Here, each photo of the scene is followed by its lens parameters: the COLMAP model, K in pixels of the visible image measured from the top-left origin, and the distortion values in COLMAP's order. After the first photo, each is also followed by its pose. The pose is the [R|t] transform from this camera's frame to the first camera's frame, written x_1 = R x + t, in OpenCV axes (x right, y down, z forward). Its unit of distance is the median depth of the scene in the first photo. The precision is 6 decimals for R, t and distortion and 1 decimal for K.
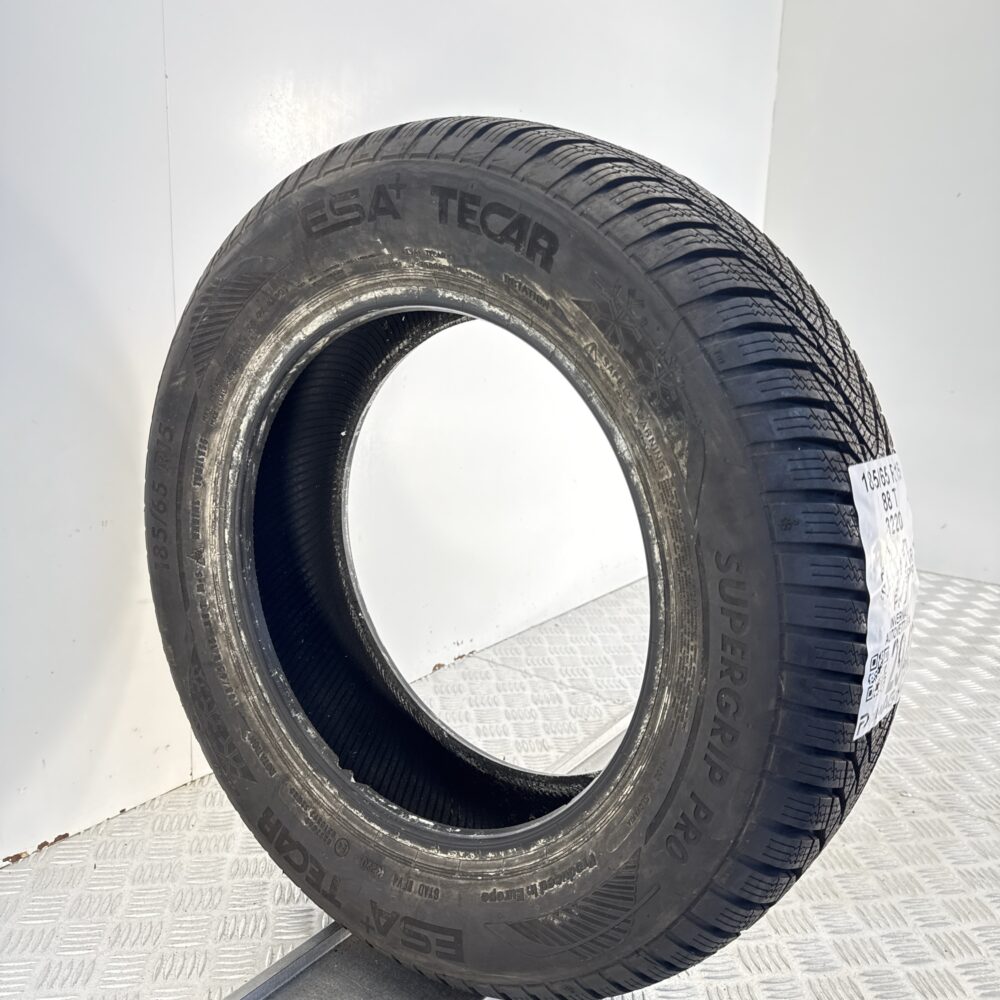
lens RADIAL K [[937.9, 0, 500.0], [0, 937.9, 500.0], [0, 0, 1]] dist [0.138229, -0.318738]
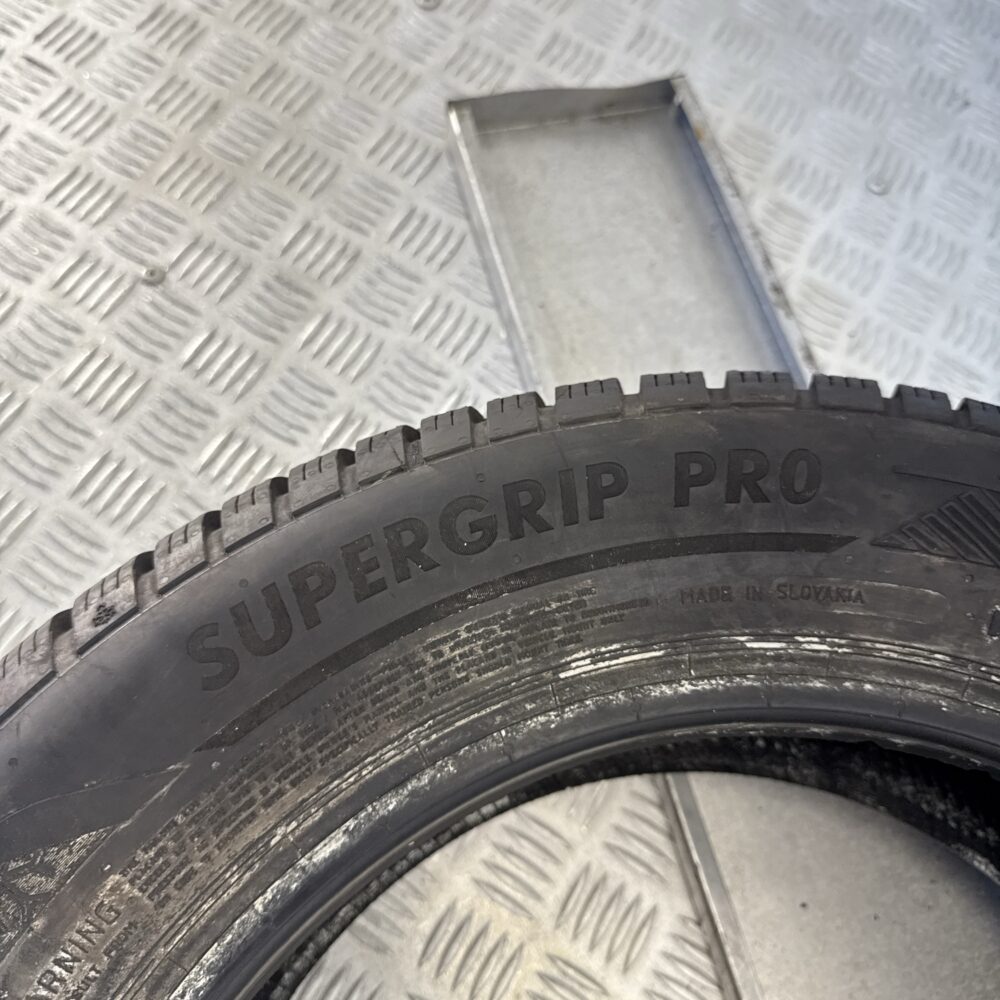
lens RADIAL K [[937.9, 0, 500.0], [0, 937.9, 500.0], [0, 0, 1]] dist [0.138229, -0.318738]
pose [[-0.389216, -0.446504, 0.805695, -0.151253], [0.842785, -0.525639, 0.115833, 0.150708], [0.371785, 0.724112, 0.580894, 0.591945]]
